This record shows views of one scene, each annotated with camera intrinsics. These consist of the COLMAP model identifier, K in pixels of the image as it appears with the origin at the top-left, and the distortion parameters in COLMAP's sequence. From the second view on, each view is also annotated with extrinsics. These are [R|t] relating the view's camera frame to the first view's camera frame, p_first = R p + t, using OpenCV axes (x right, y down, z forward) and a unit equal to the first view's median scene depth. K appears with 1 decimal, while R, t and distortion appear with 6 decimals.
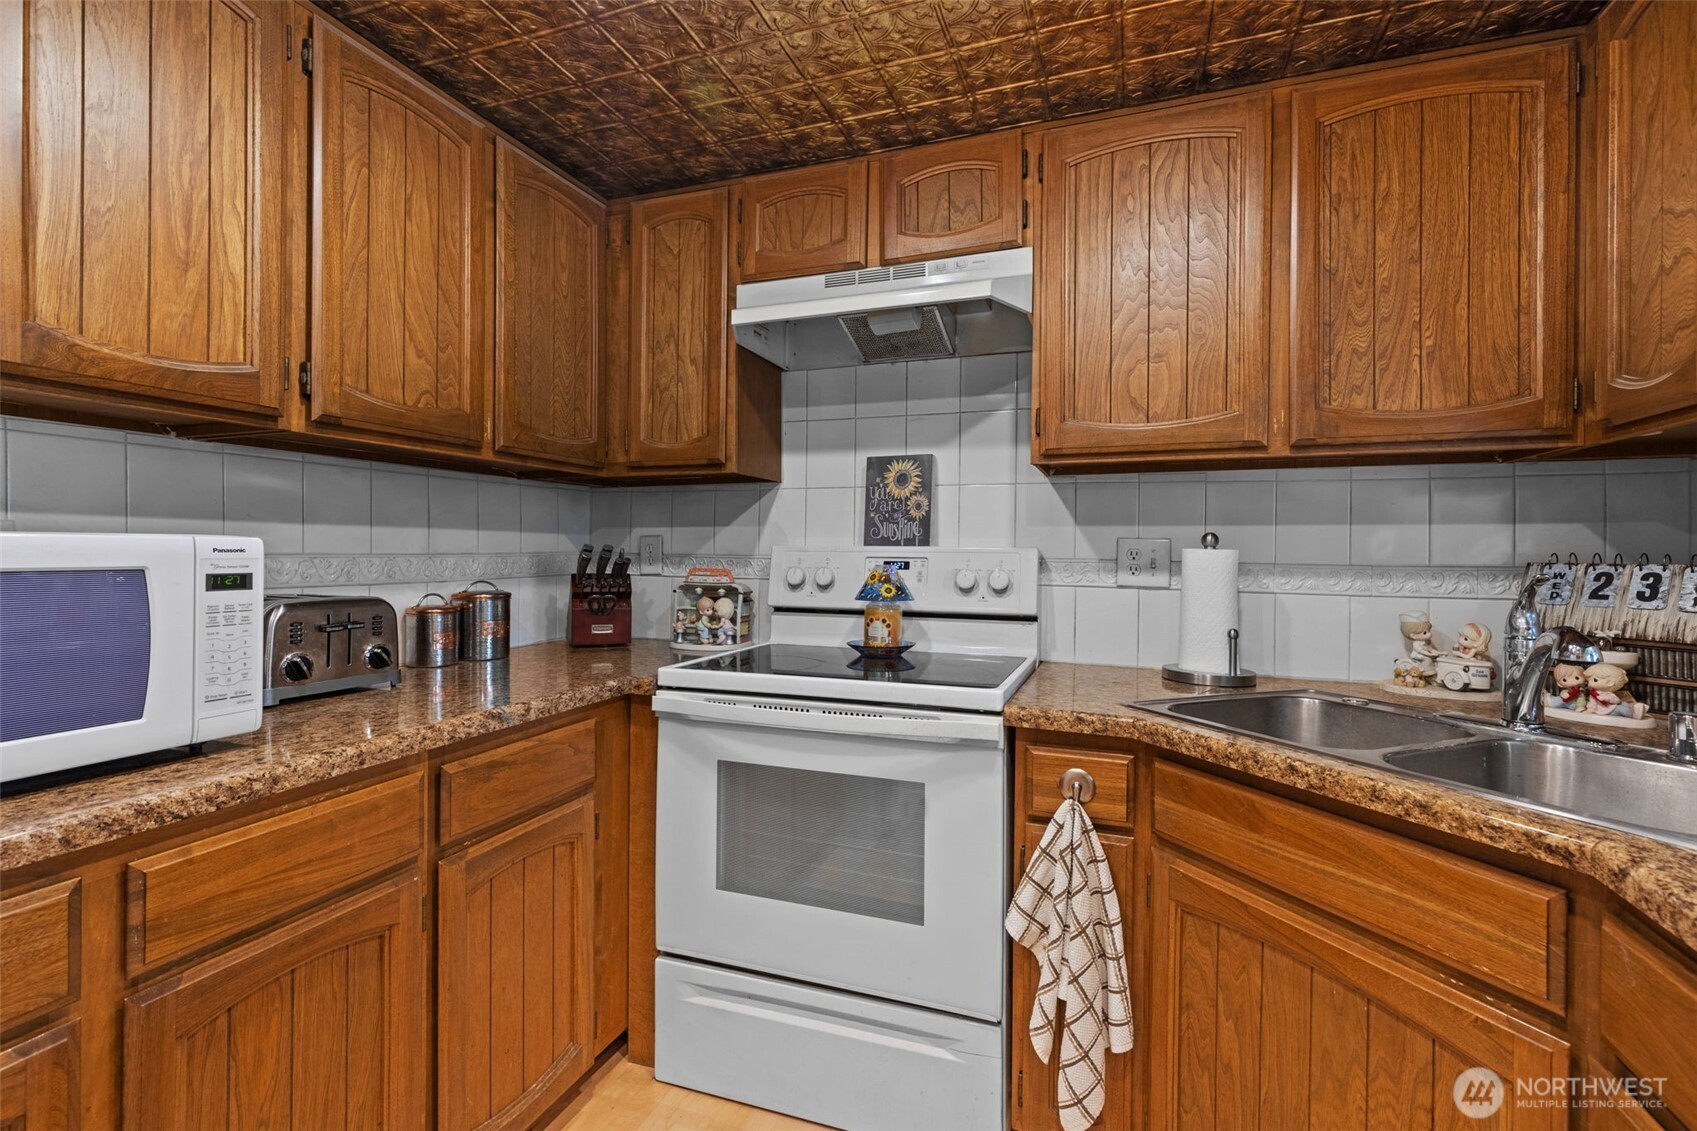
lens RADIAL K [[756.0, 0, 854.0], [0, 756.0, 551.8], [0, 0, 1]] dist [0.002432, -0.000706]
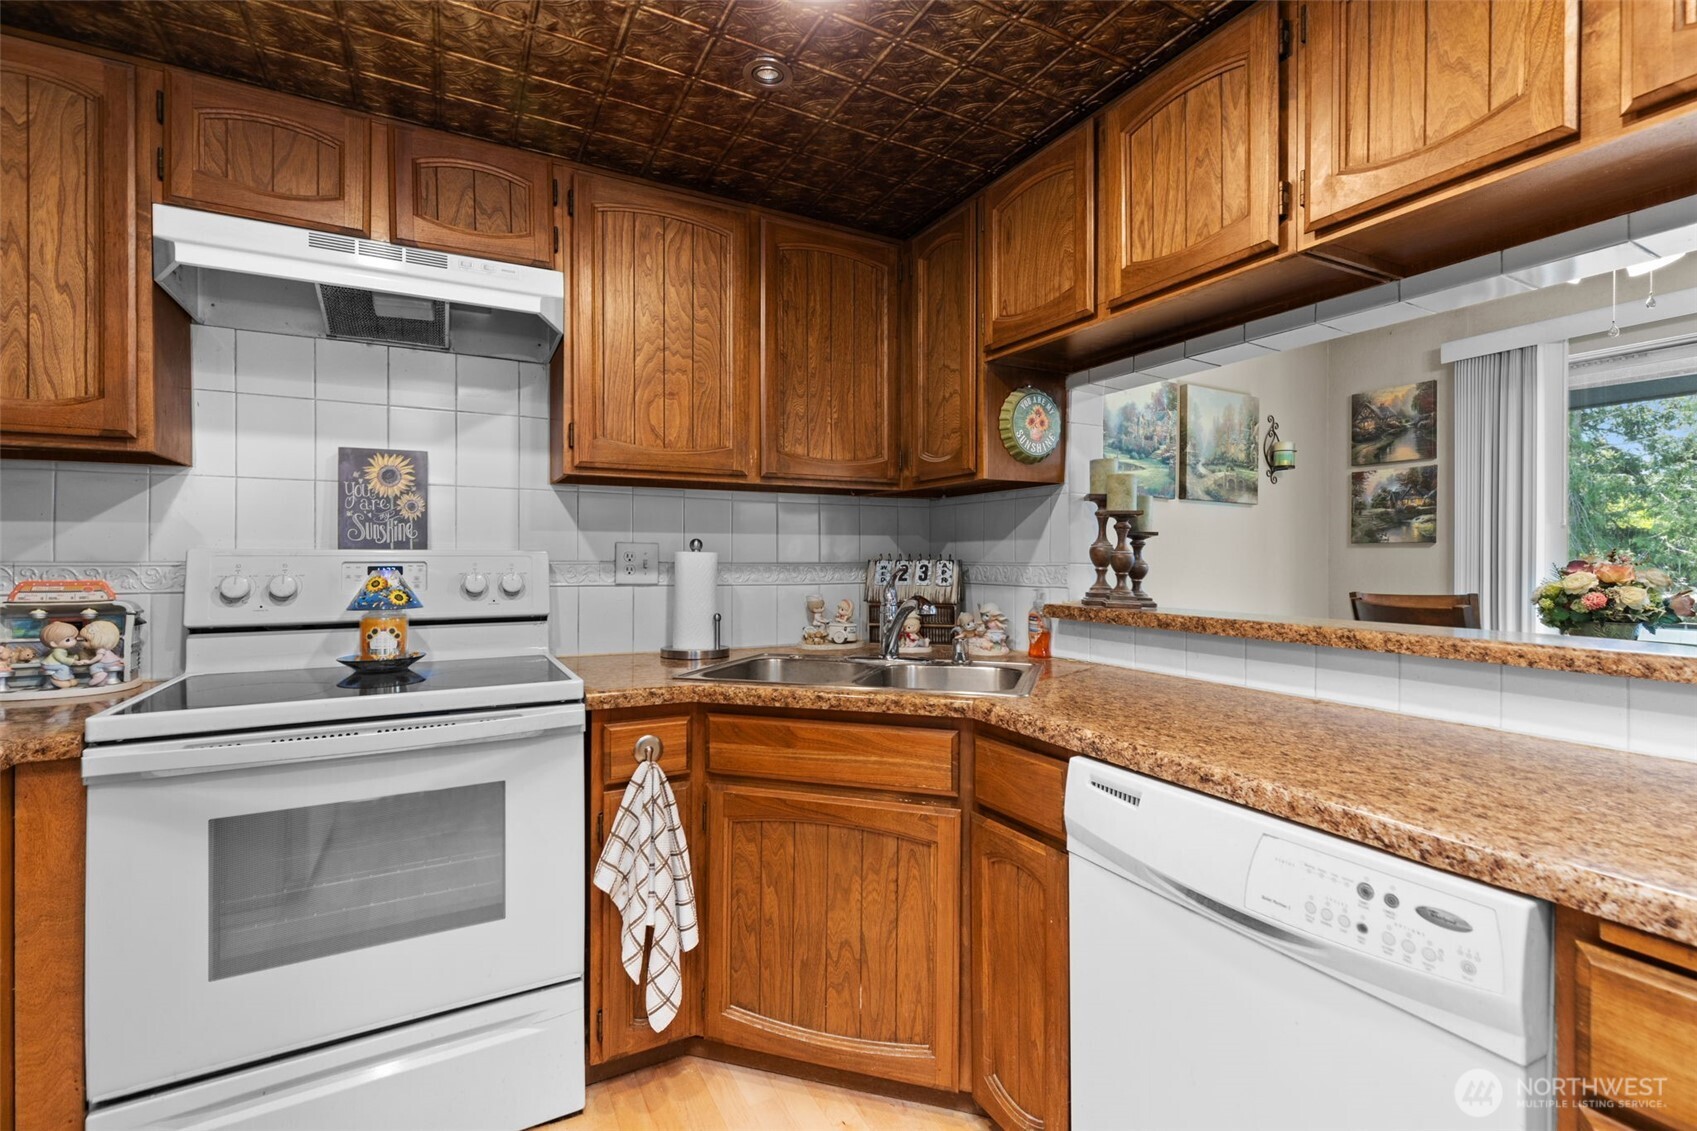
lens RADIAL K [[753.4, 0, 848.5], [0, 753.4, 565.5], [0, 0, 1]] dist [0.001562, -0.000238]
pose [[0.663910, -0.016486, 0.747631, -0.368723], [0.004984, 0.999832, 0.017622, -0.002110], [-0.747796, -0.007973, 0.663881, -0.028460]]
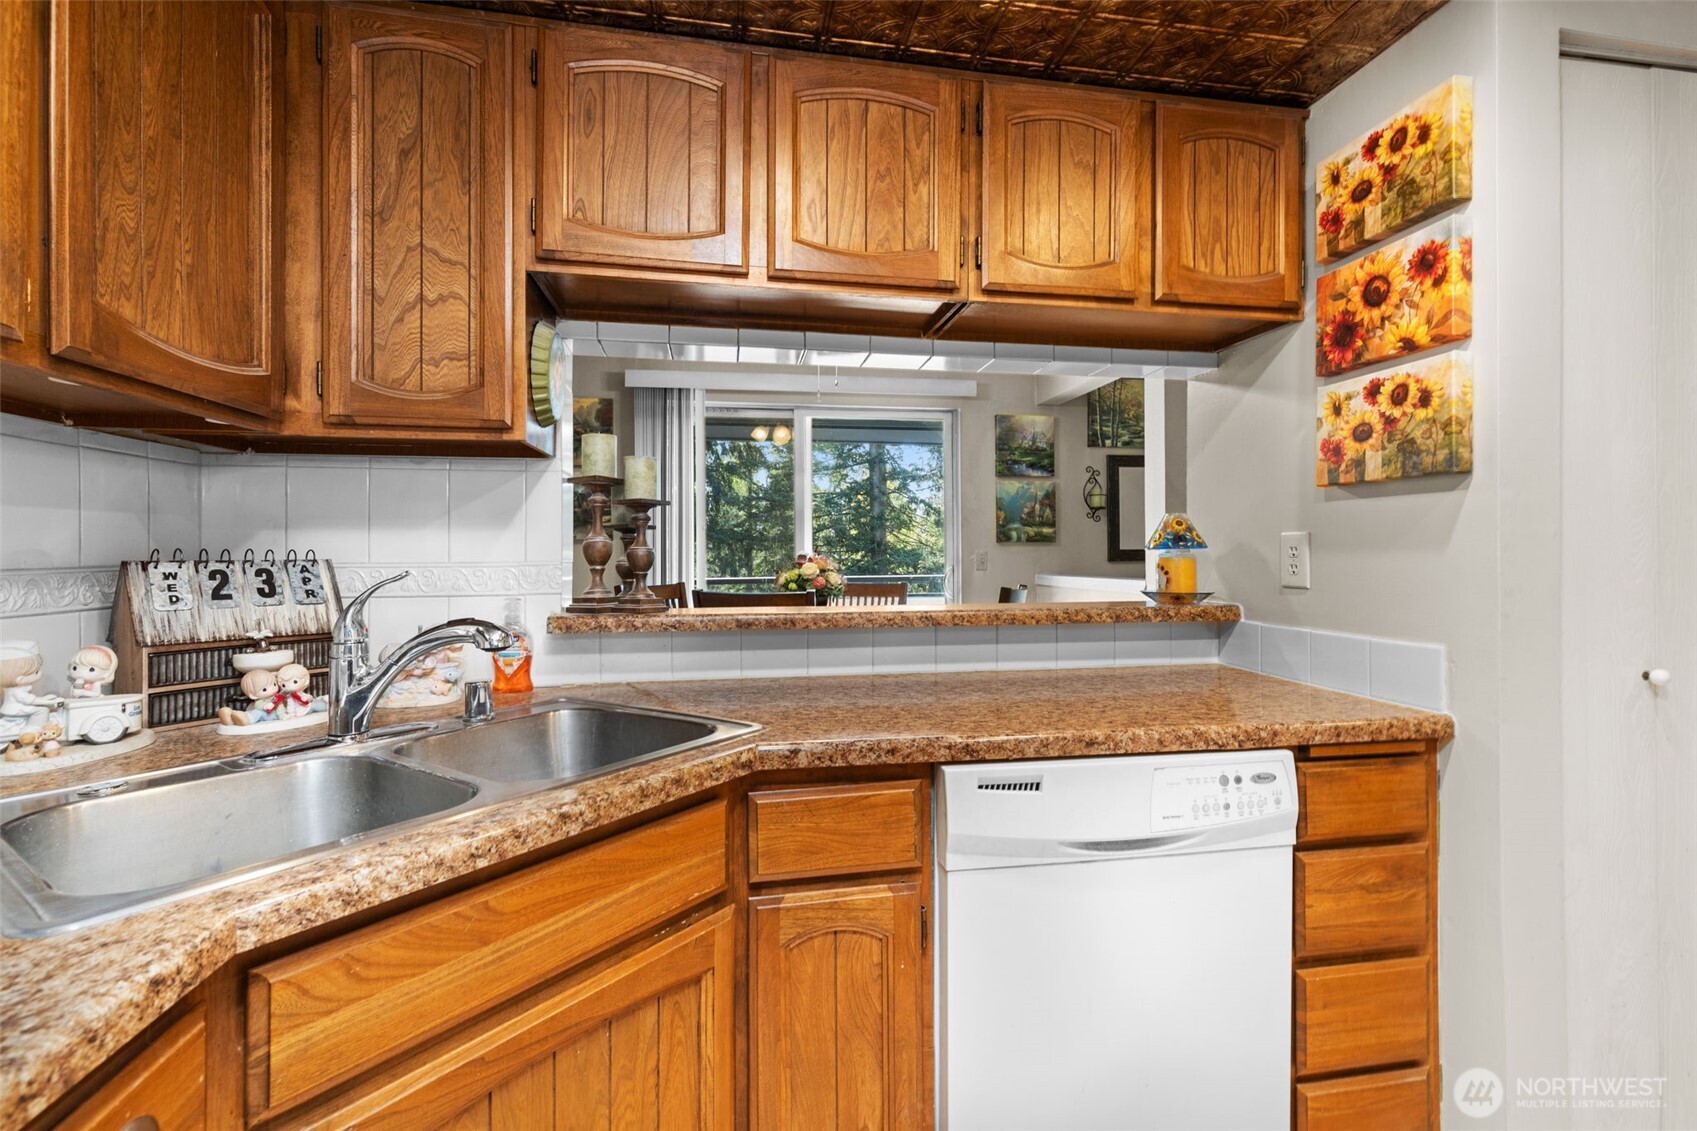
lens RADIAL K [[770.8, 0, 855.0], [0, 770.8, 550.2], [0, 0, 1]] dist [0.016072, -0.005640]
pose [[-0.510063, -0.005772, 0.860118, -0.214896], [-0.002143, 0.999983, 0.005440, -0.003488], [-0.860134, 0.000931, -0.510067, 0.850488]]
